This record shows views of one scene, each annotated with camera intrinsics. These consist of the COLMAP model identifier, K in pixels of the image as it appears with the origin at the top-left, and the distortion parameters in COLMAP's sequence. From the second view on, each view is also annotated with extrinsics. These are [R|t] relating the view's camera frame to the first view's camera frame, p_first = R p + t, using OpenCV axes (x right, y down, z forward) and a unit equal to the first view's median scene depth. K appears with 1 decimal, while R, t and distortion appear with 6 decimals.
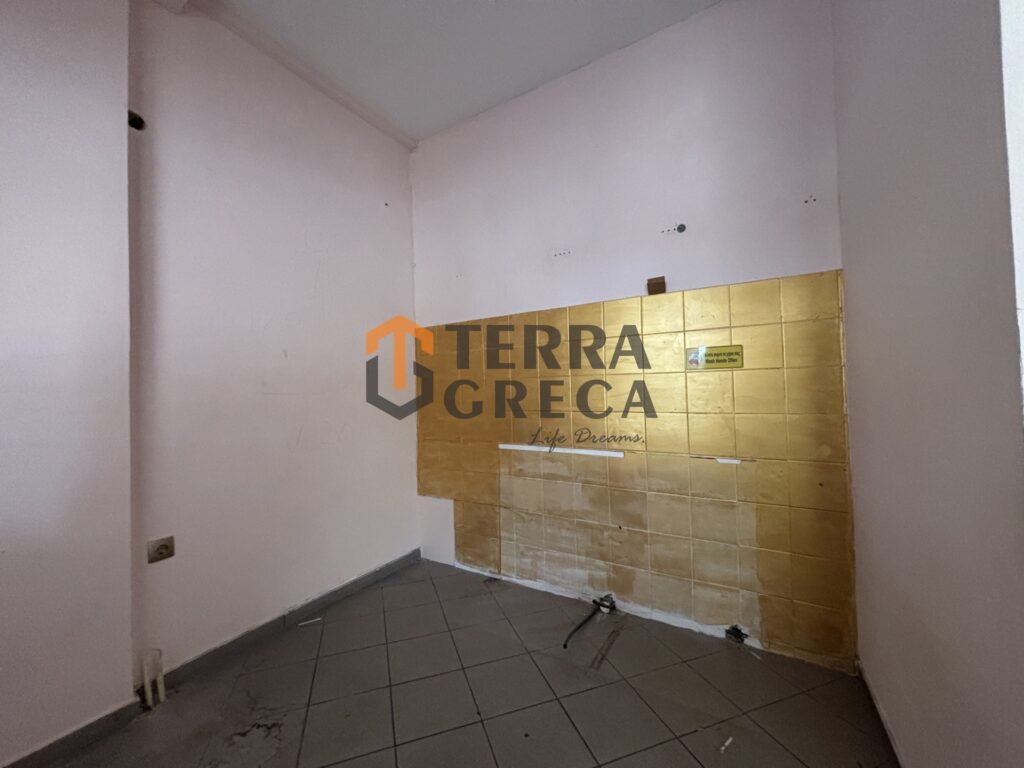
lens RADIAL K [[418.7, 0, 513.1], [0, 418.7, 378.7], [0, 0, 1]] dist [-0.004024, 0.000732]
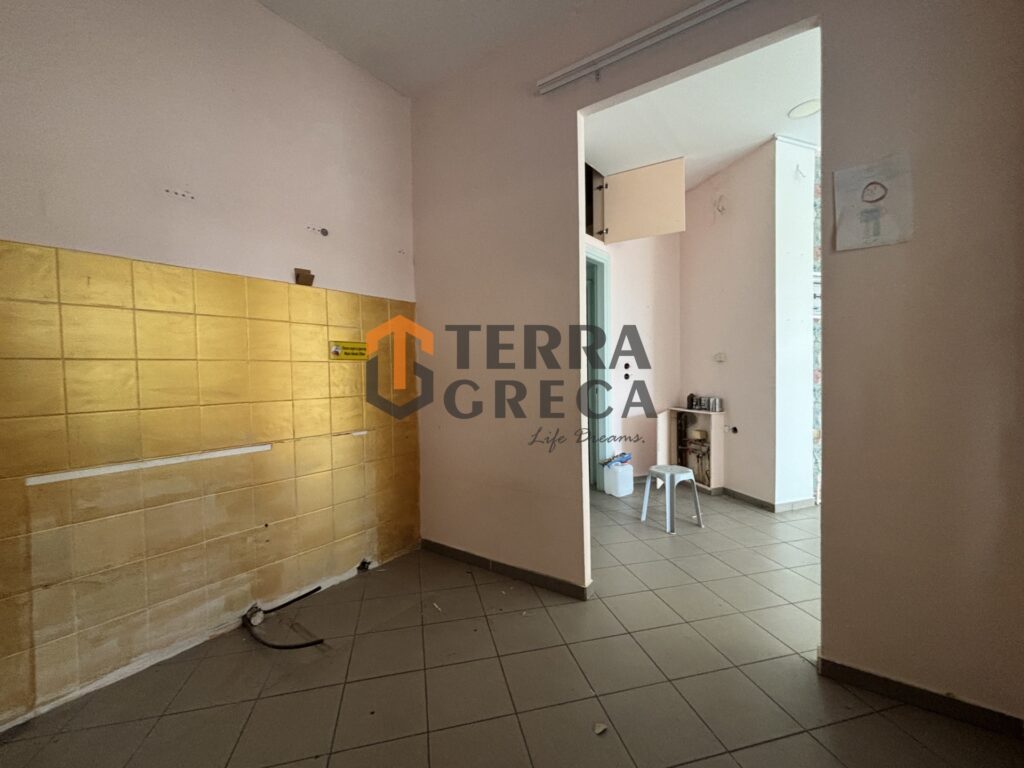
lens RADIAL K [[418.7, 0, 513.1], [0, 418.7, 378.7], [0, 0, 1]] dist [-0.004024, 0.000732]
pose [[0.098529, -0.003263, 0.995129, -0.616840], [-0.009748, 0.999943, 0.004244, 0.018781], [-0.995086, -0.010118, 0.098492, 0.364439]]
